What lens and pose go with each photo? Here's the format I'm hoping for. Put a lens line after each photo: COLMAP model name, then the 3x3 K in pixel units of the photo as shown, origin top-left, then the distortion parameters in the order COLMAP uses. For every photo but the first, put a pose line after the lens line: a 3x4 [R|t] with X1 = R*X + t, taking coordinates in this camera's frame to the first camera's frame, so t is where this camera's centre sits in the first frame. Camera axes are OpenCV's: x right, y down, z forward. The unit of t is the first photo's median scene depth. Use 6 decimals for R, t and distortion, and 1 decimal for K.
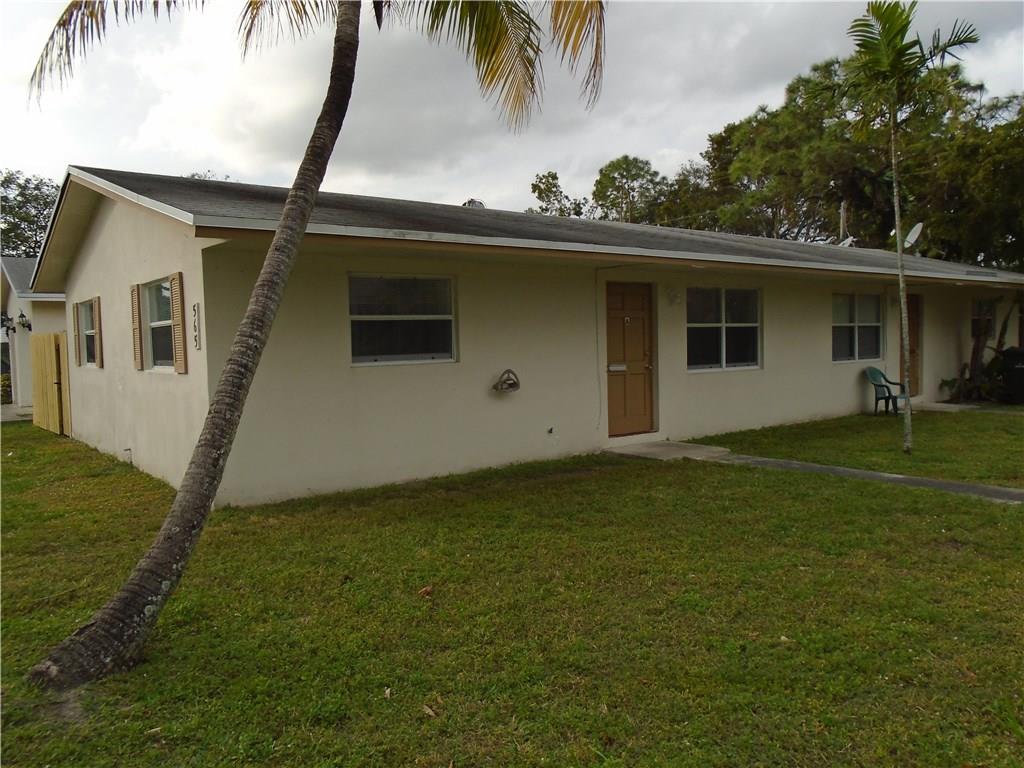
lens RADIAL K [[776.9, 0, 512.0], [0, 776.9, 384.0], [0, 0, 1]] dist [-0.004706, -0.003545]
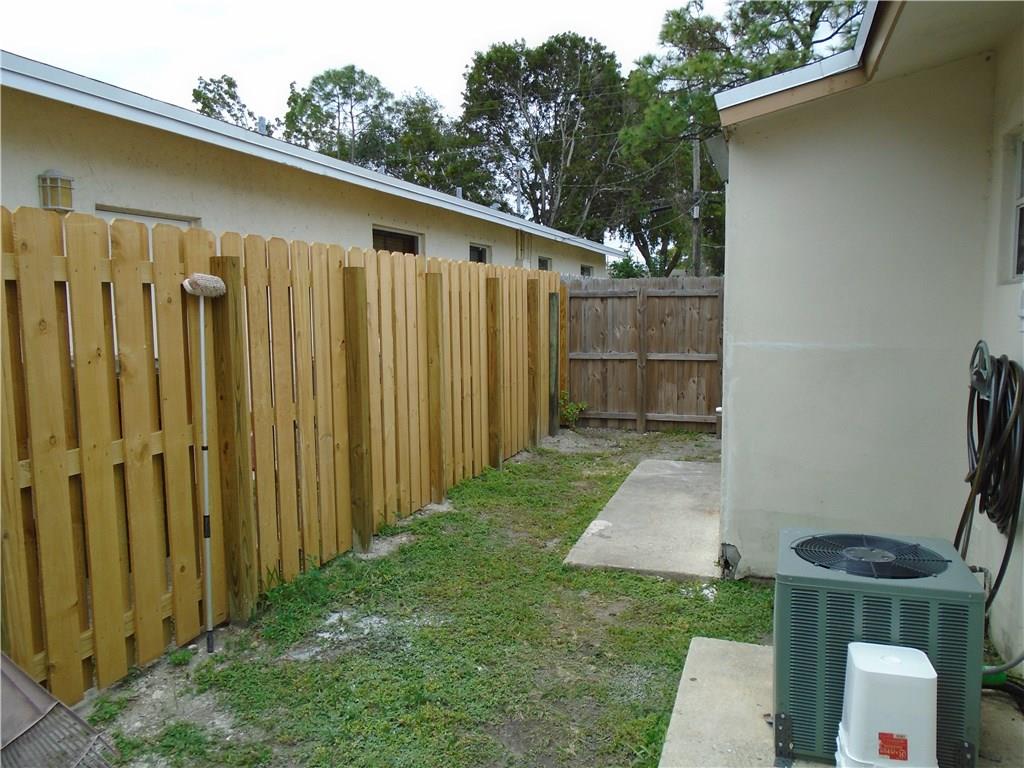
lens RADIAL K [[776.9, 0, 512.0], [0, 776.9, 384.0], [0, 0, 1]] dist [-0.004706, -0.003545]
pose [[0.842304, -0.034389, 0.537905, -0.259878], [0.018596, 0.999223, 0.034763, -0.014032], [-0.538682, -0.019278, 0.842288, 0.511511]]
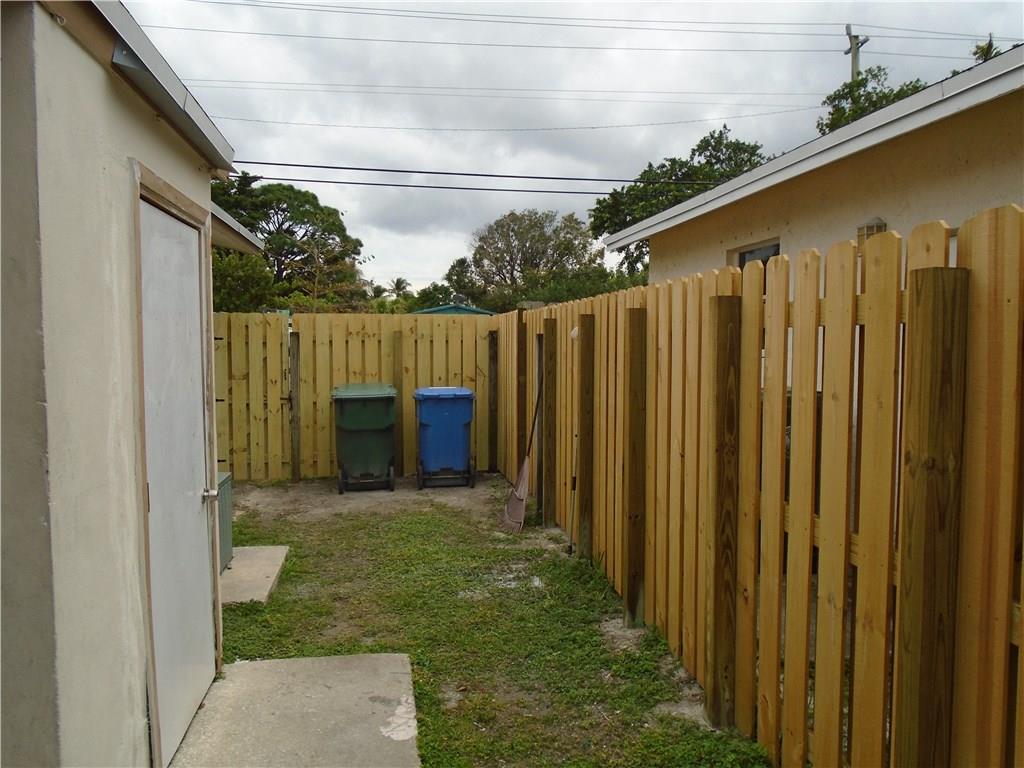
lens RADIAL K [[776.9, 0, 512.0], [0, 776.9, 384.0], [0, 0, 1]] dist [-0.004706, -0.003545]
pose [[-0.494552, 0.082684, -0.865206, 1.264793], [-0.035816, 0.992680, 0.115339, -0.177801], [0.868410, 0.088030, -0.487971, 2.094488]]
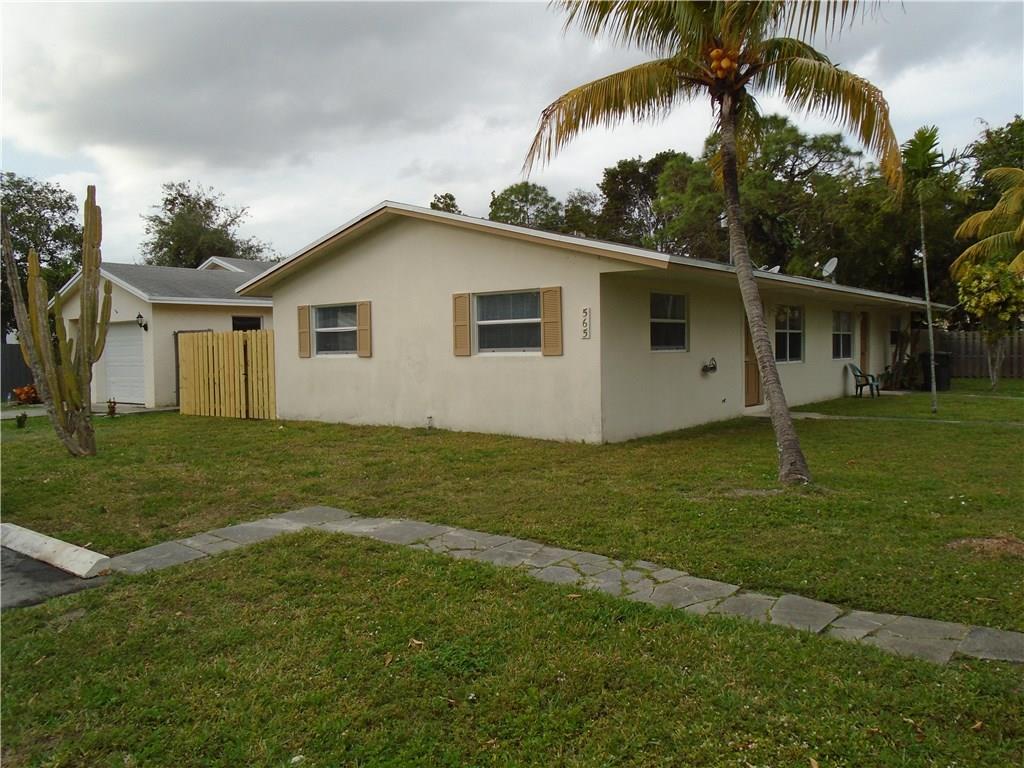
lens RADIAL K [[776.9, 0, 512.0], [0, 776.9, 384.0], [0, 0, 1]] dist [-0.004706, -0.003545]
pose [[0.974332, -0.002176, 0.225106, -0.225094], [0.005882, 0.999858, -0.015793, 0.016713], [-0.225040, 0.016711, 0.974206, -0.111719]]
